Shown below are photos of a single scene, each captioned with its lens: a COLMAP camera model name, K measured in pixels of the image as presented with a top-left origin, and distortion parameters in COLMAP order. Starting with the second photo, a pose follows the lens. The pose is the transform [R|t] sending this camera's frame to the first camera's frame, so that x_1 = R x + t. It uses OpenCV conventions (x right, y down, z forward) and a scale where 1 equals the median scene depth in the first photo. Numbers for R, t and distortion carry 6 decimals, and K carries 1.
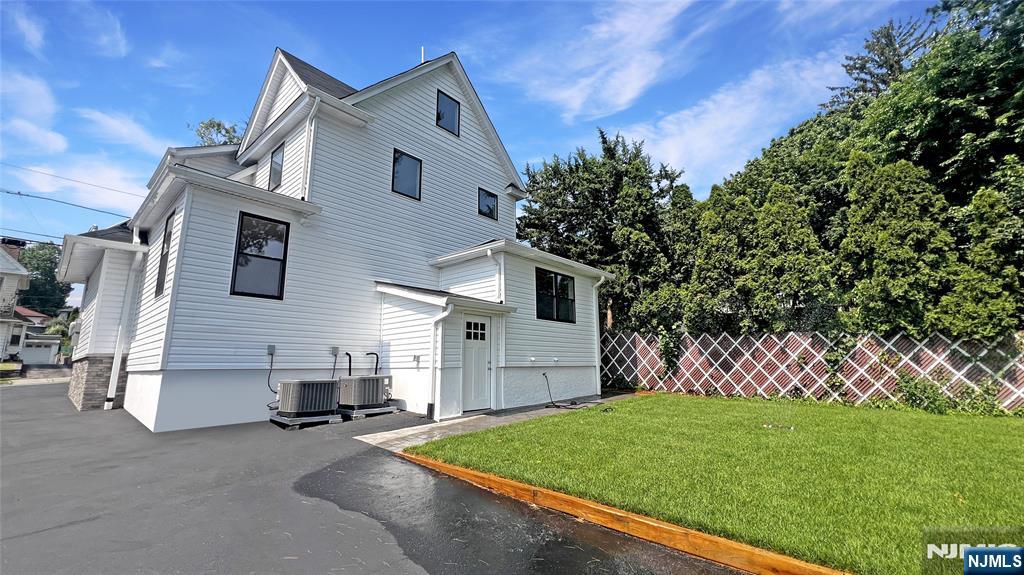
lens RADIAL K [[409.2, 0, 510.9], [0, 409.2, 287.5], [0, 0, 1]] dist [-0.002612, -0.000124]
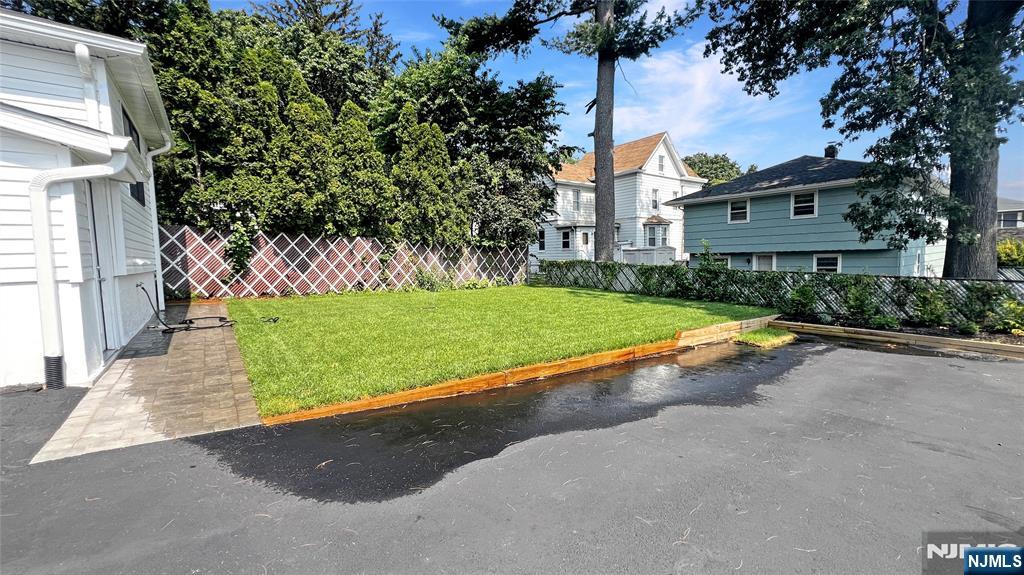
lens RADIAL K [[409.2, 0, 511.0], [0, 409.2, 289.2], [0, 0, 1]] dist [-0.002612, -0.000124]
pose [[0.209104, -0.077271, 0.974836, -0.401774], [-0.162446, 0.980278, 0.112548, 0.051974], [-0.964307, -0.181892, 0.192427, 0.313903]]
